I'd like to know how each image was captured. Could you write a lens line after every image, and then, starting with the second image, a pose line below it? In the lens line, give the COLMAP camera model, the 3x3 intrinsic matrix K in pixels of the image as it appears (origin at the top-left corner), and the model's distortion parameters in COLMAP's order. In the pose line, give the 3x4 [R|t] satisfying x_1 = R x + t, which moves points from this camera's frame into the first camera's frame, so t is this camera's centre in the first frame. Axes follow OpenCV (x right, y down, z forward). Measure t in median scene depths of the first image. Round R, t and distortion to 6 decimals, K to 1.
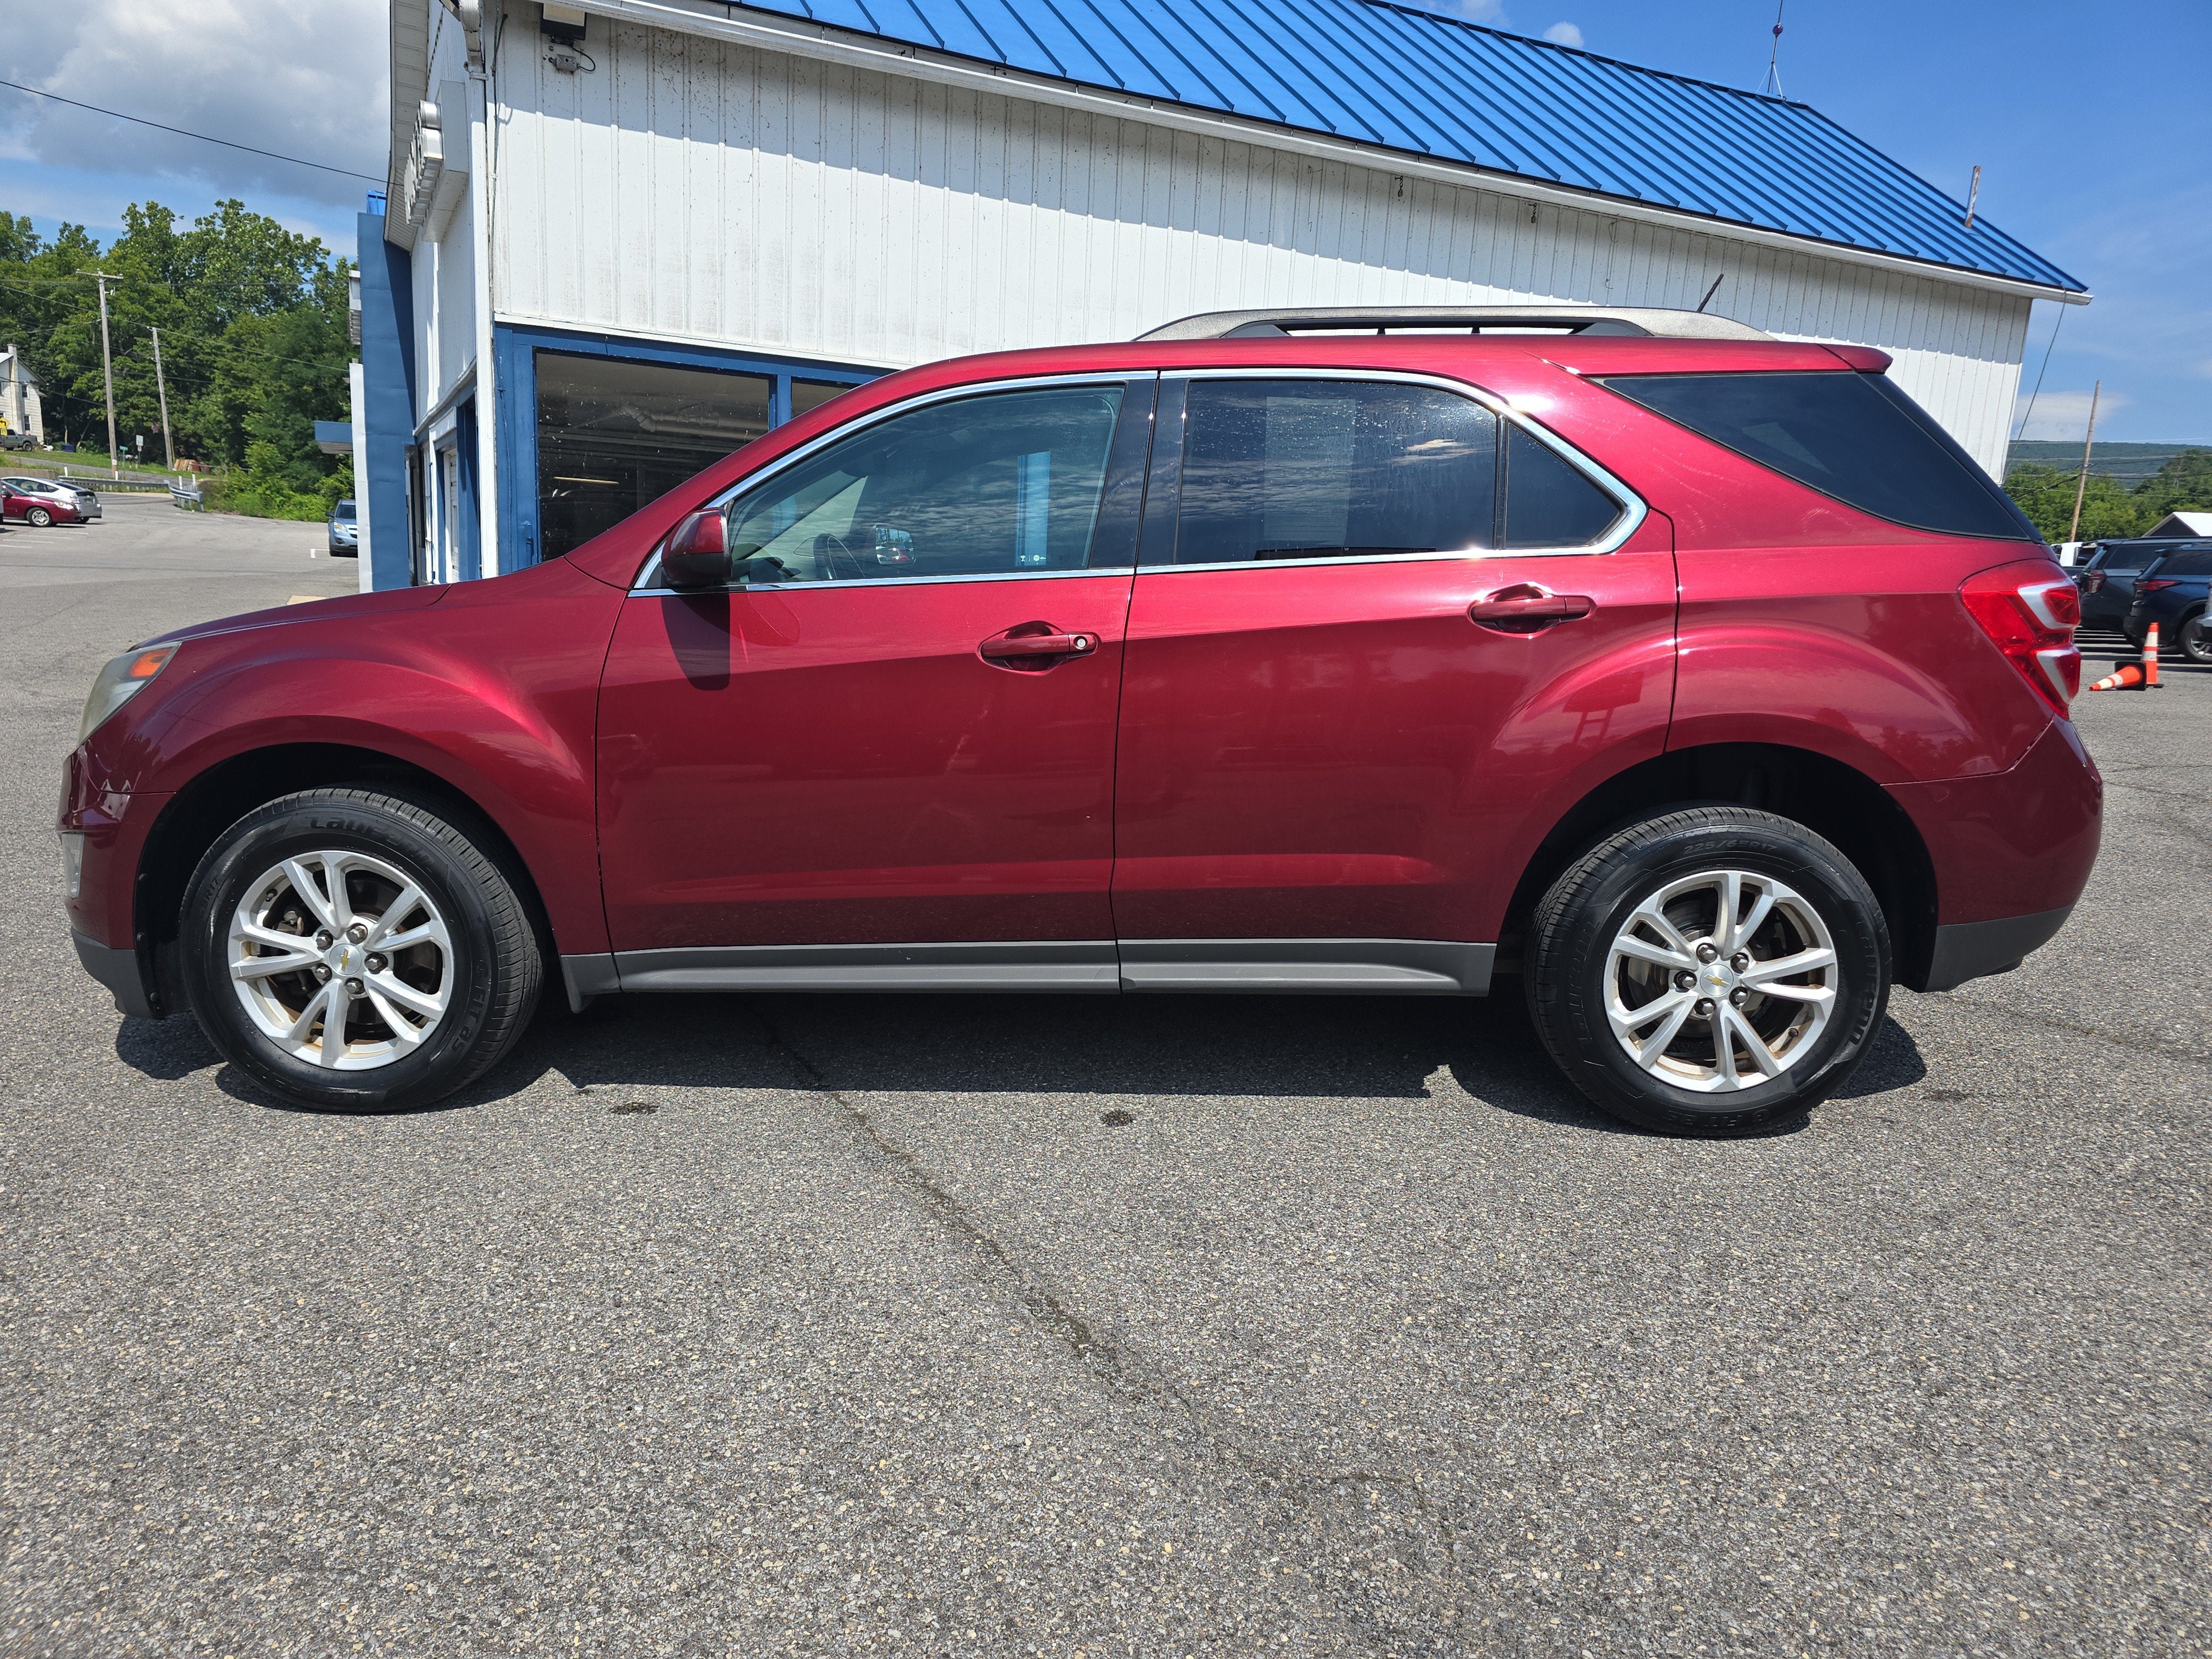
lens RADIAL K [[1487.7, 0, 1113.4], [0, 1487.7, 830.9], [0, 0, 1]] dist [0.051761, -0.043006]
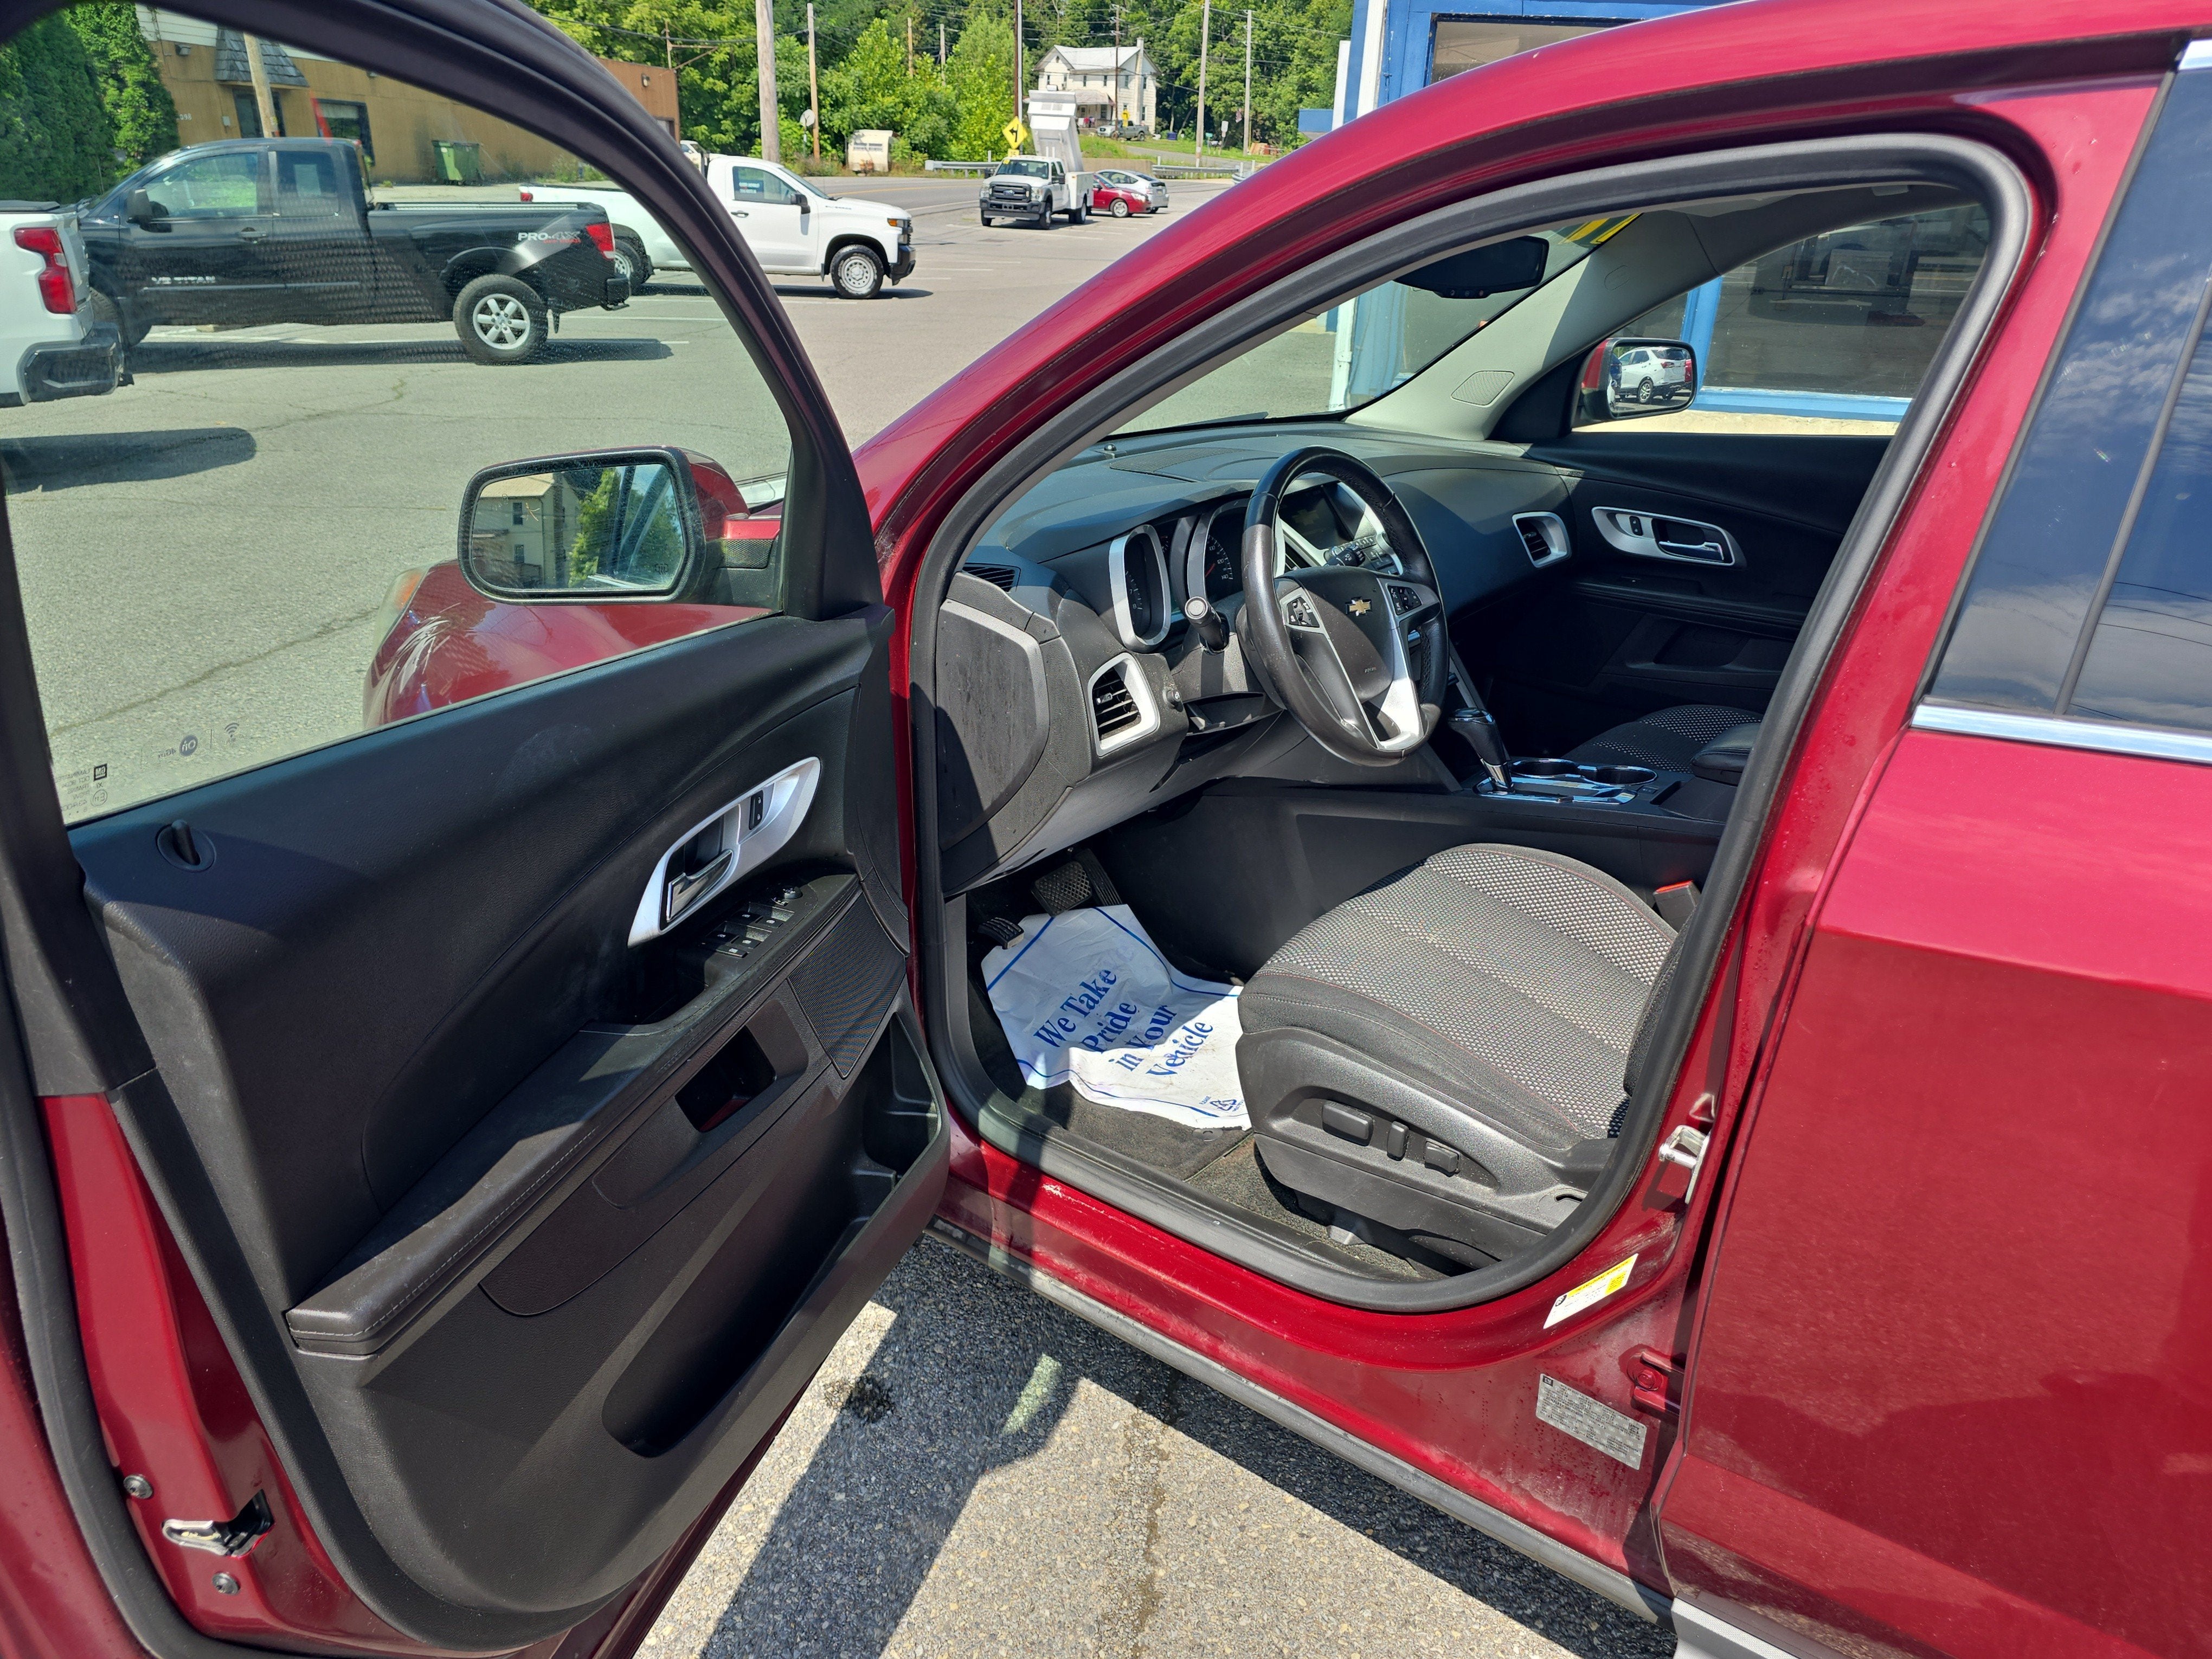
lens RADIAL K [[1498.8, 0, 1114.6], [0, 1498.8, 838.1], [0, 0, 1]] dist [0.036133, -0.030078]
pose [[0.805250, 0.218586, -0.551174, 0.049367], [-0.104394, 0.967312, 0.231103, -0.204682], [0.583673, -0.128556, 0.801747, 0.616342]]
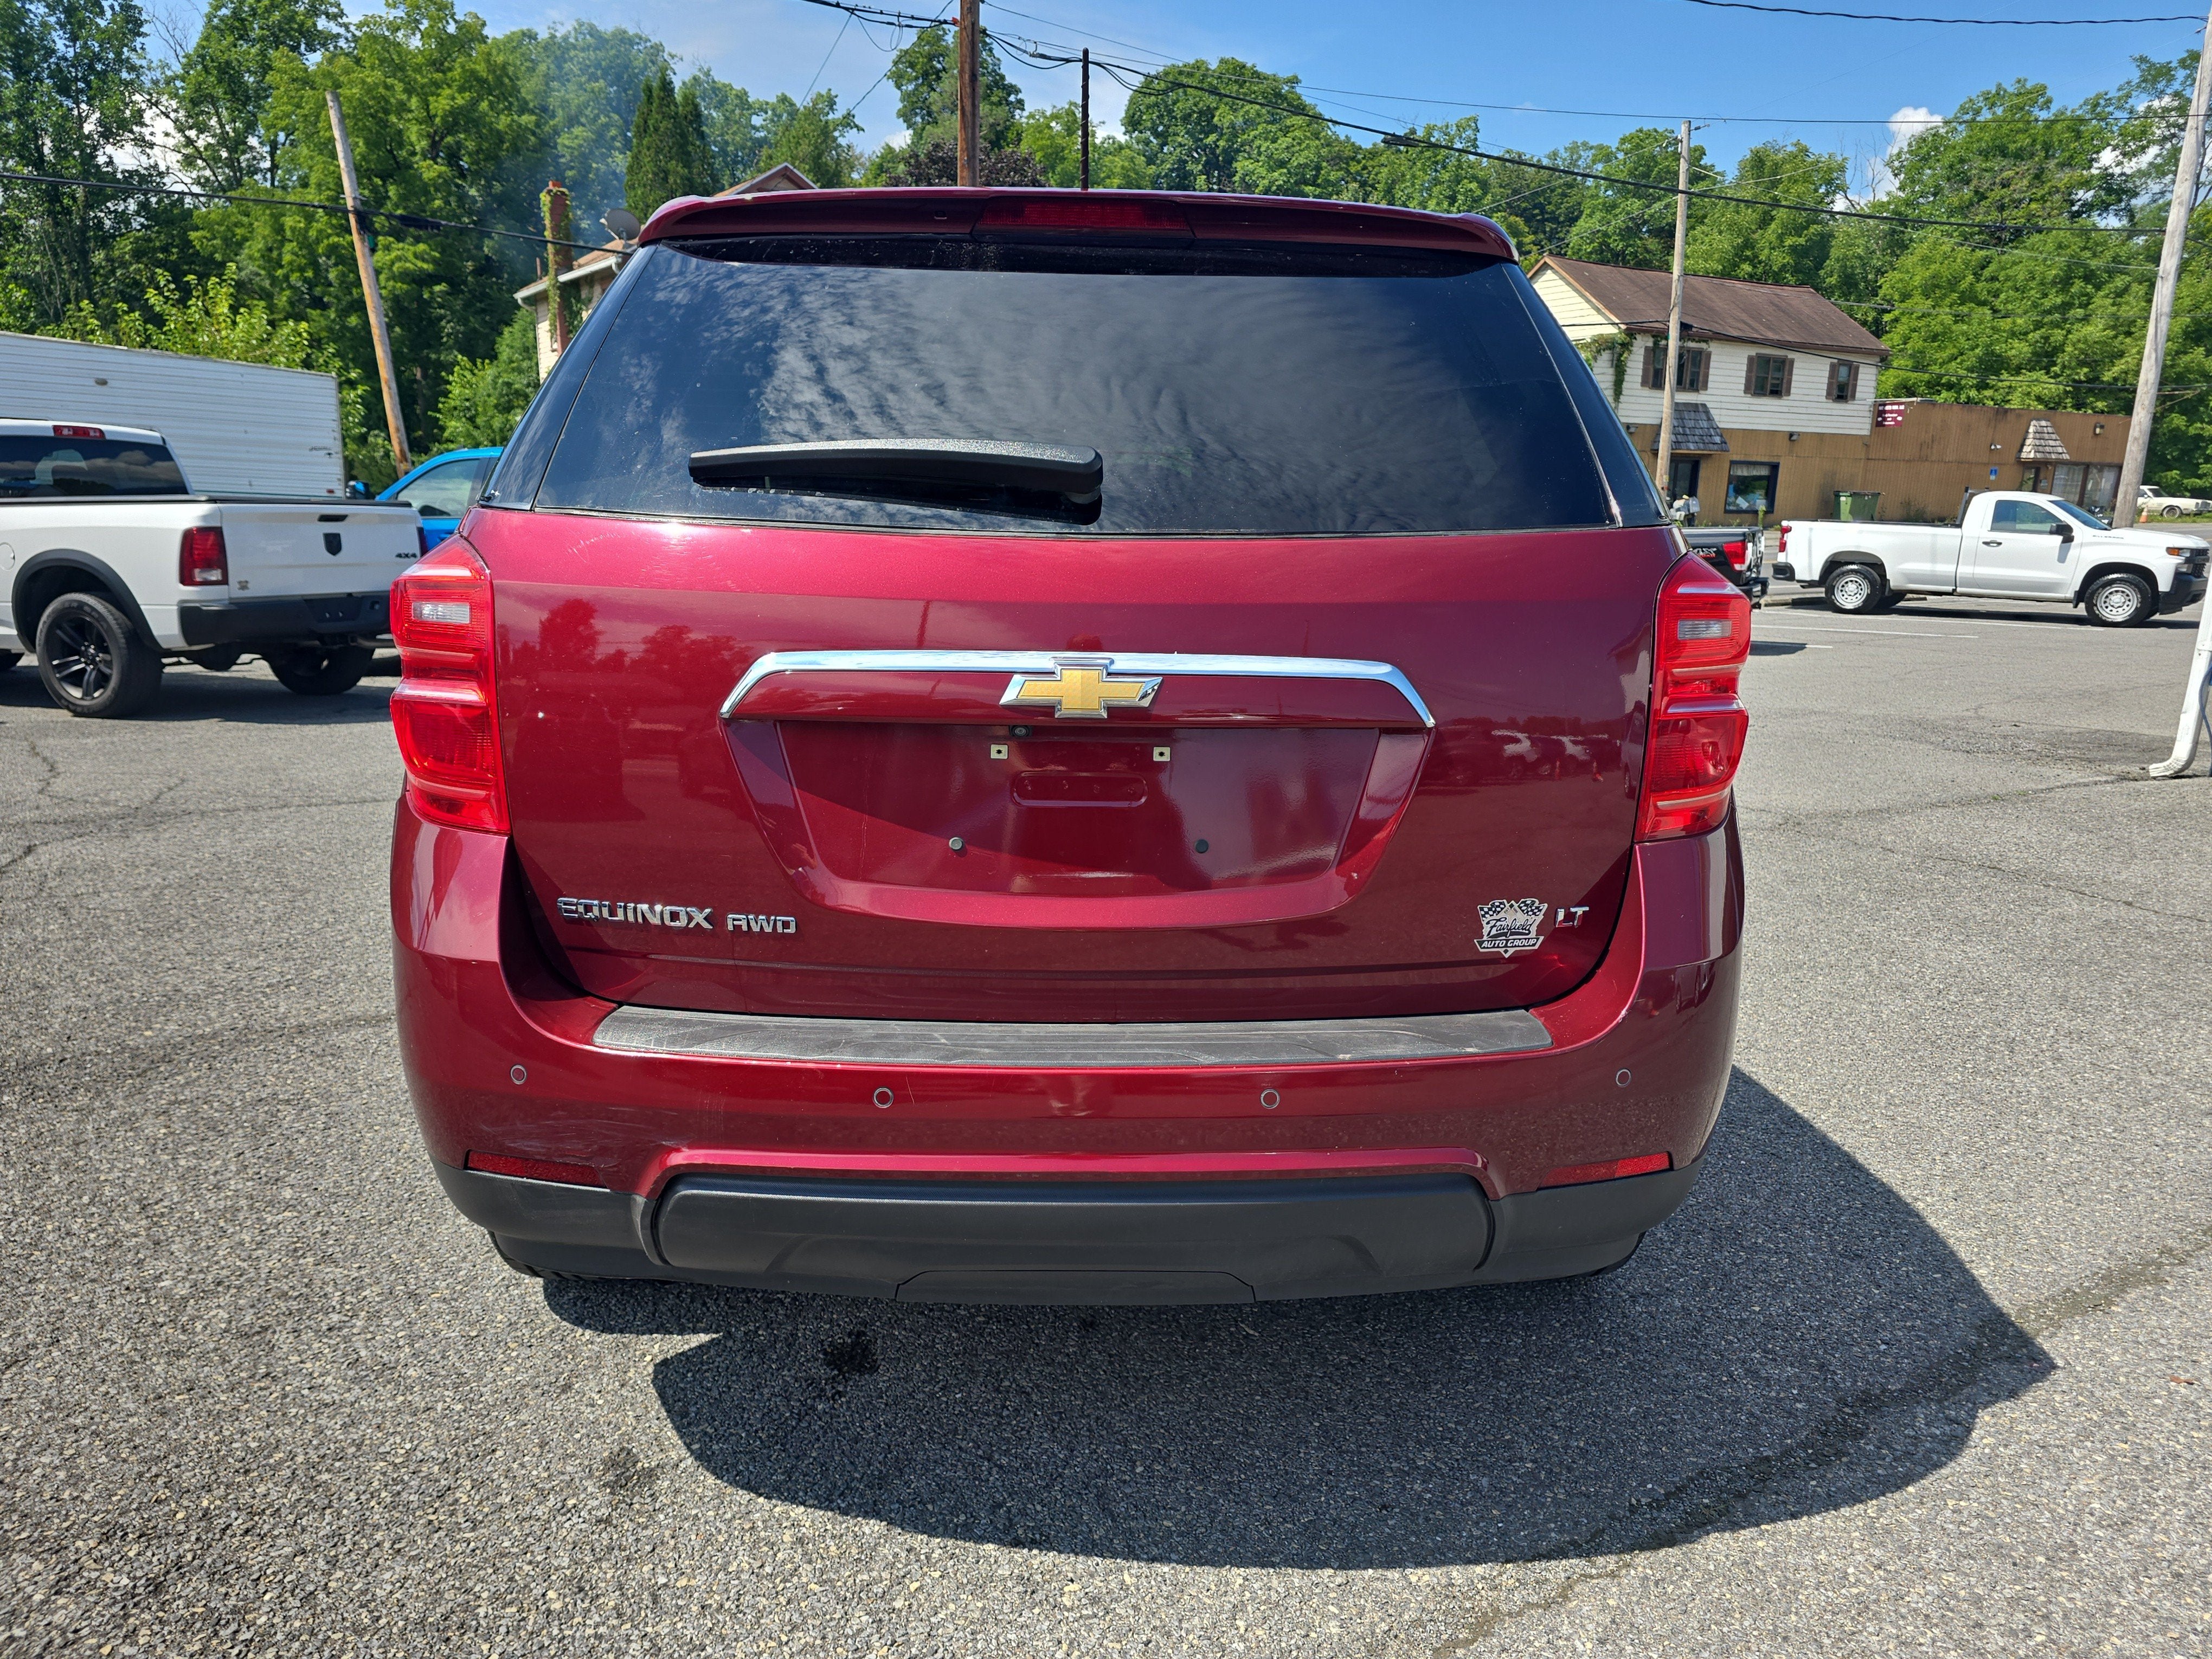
lens RADIAL K [[1496.2, 0, 1107.7], [0, 1496.2, 831.1], [0, 0, 1]] dist [0.042633, -0.036002]
pose [[0.052662, 0.173462, -0.983432, 1.170220], [-0.199725, 0.966730, 0.159821, -0.203919], [0.978436, 0.188000, 0.085555, 1.169781]]
